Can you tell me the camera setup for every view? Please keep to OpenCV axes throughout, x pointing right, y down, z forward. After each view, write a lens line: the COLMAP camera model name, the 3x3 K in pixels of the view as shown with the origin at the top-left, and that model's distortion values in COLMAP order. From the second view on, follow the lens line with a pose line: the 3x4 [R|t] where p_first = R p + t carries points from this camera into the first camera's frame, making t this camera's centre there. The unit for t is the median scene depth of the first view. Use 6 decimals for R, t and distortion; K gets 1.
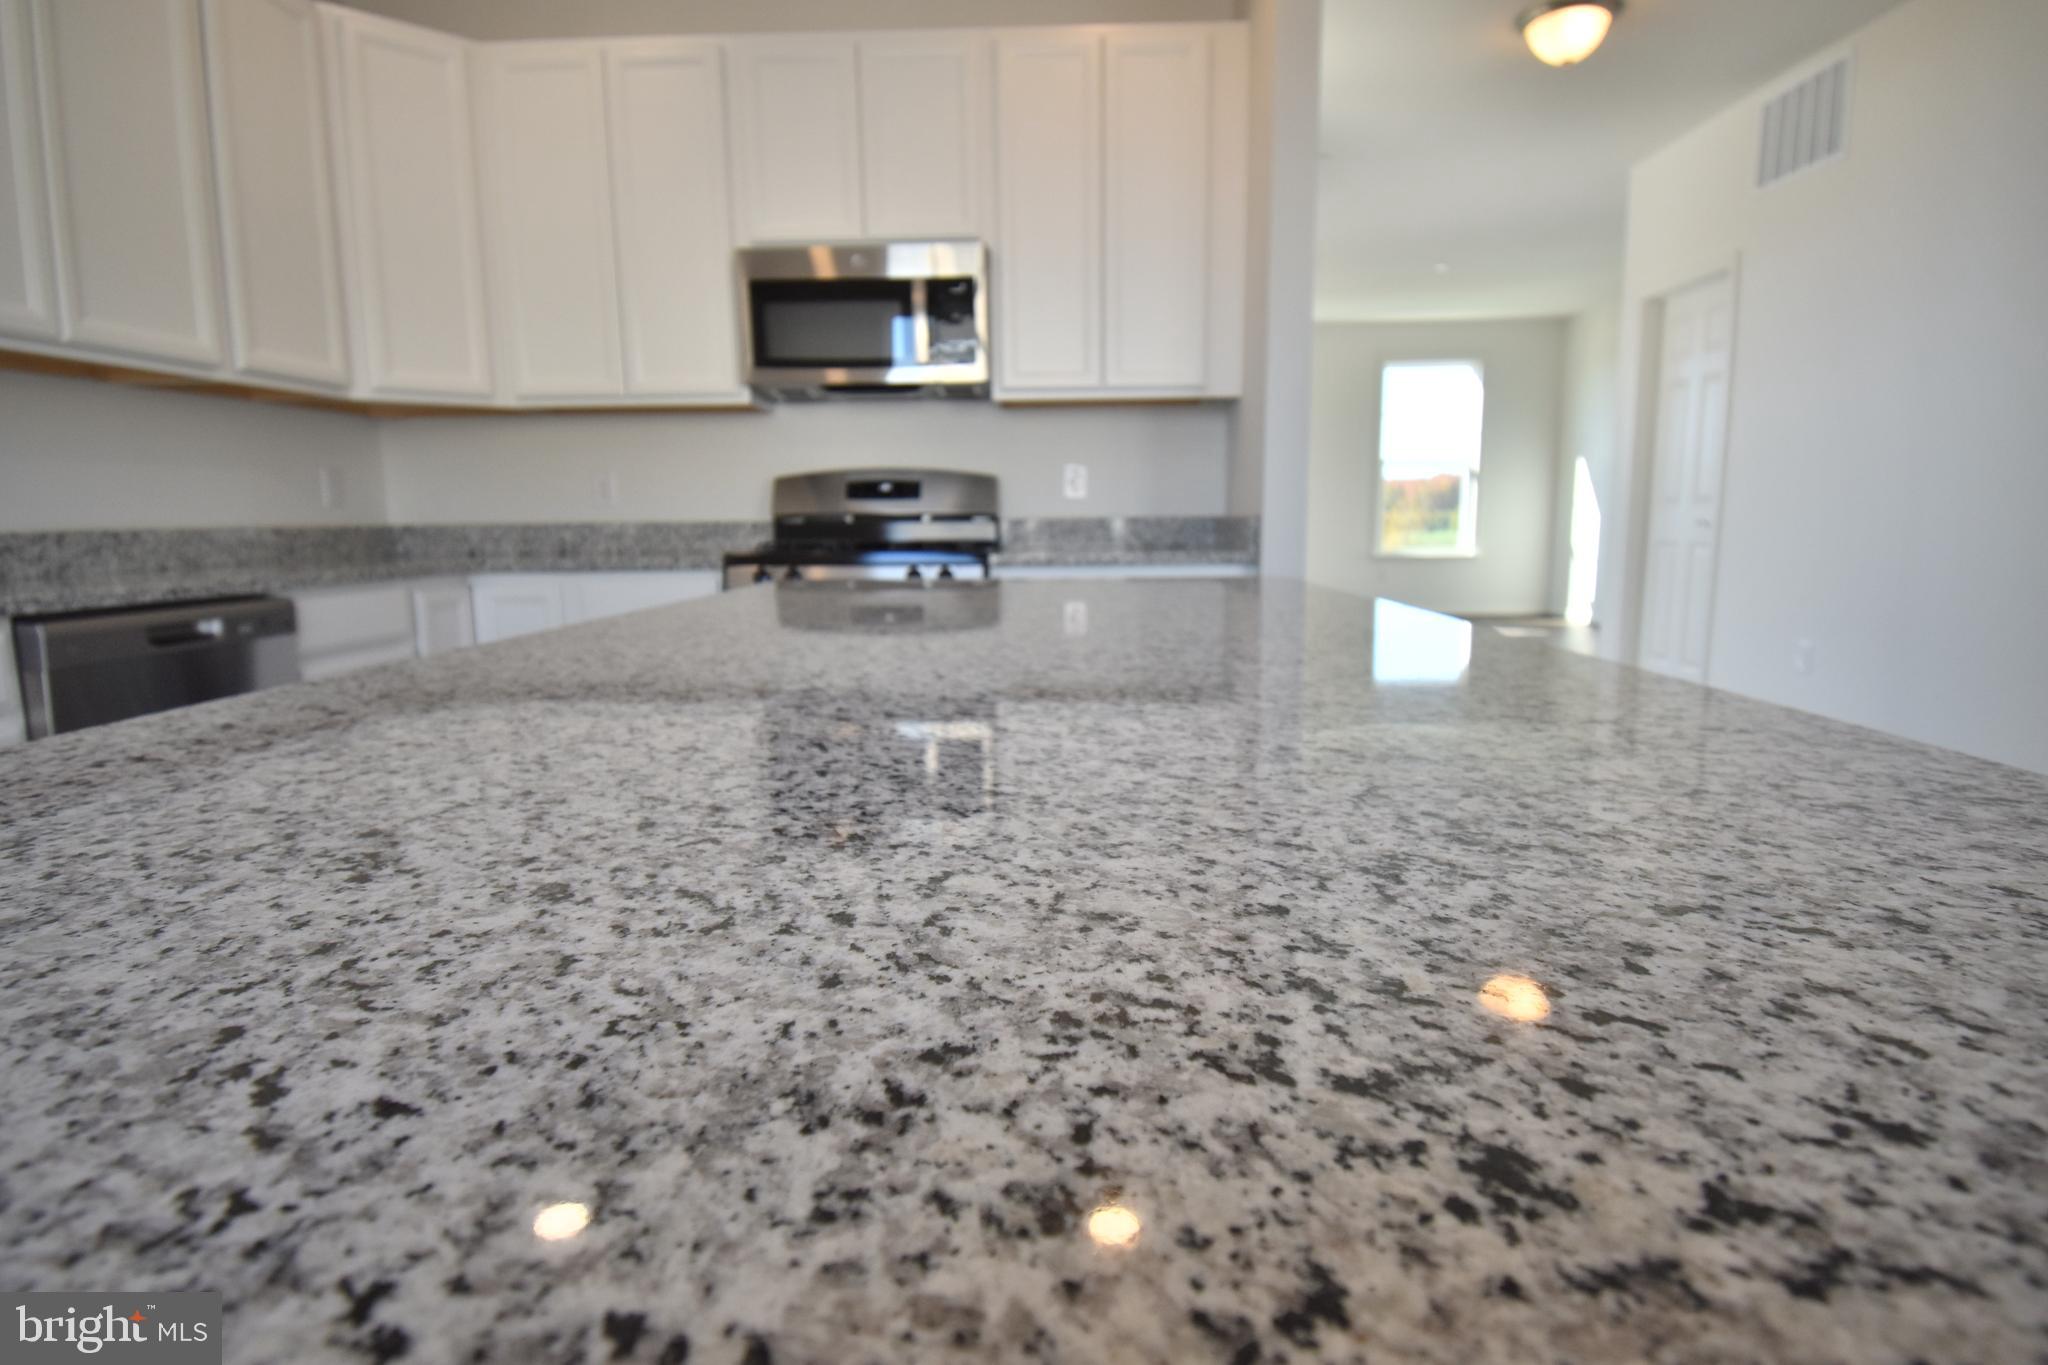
lens RADIAL K [[1067.5, 0, 1024.0], [0, 1067.5, 682.5], [0, 0, 1]] dist [-0.018556, -0.001151]
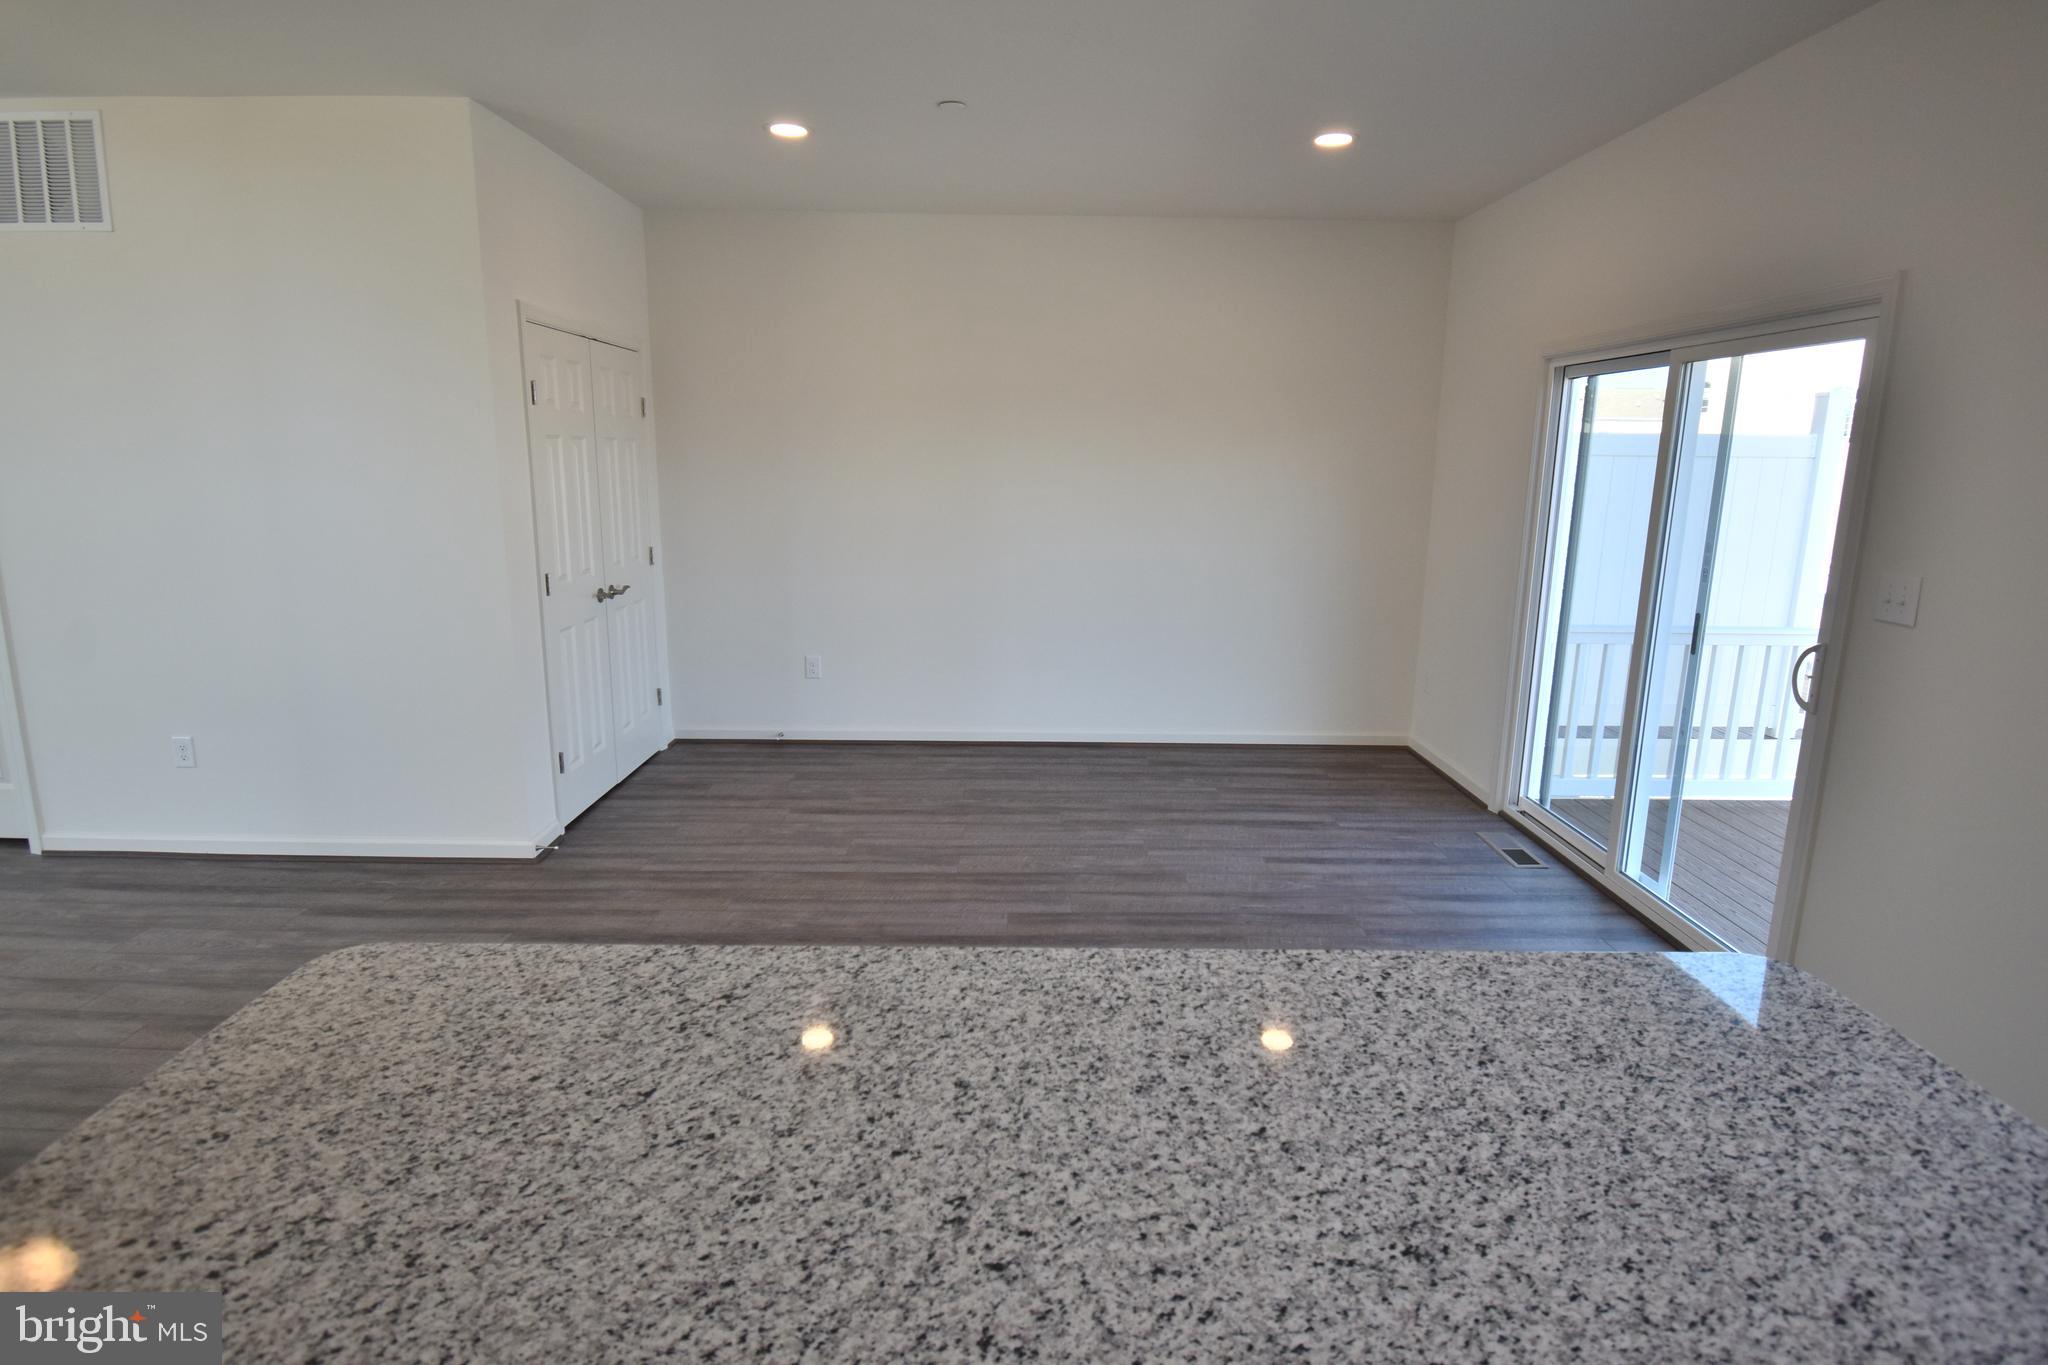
lens RADIAL K [[1067.5, 0, 1024.0], [0, 1067.5, 682.5], [0, 0, 1]] dist [-0.018556, -0.001151]
pose [[-0.045062, -0.225531, 0.973193, -3.753009], [0.145559, 0.962304, 0.229747, -3.060746], [-0.988323, 0.152010, -0.010535, 3.939861]]
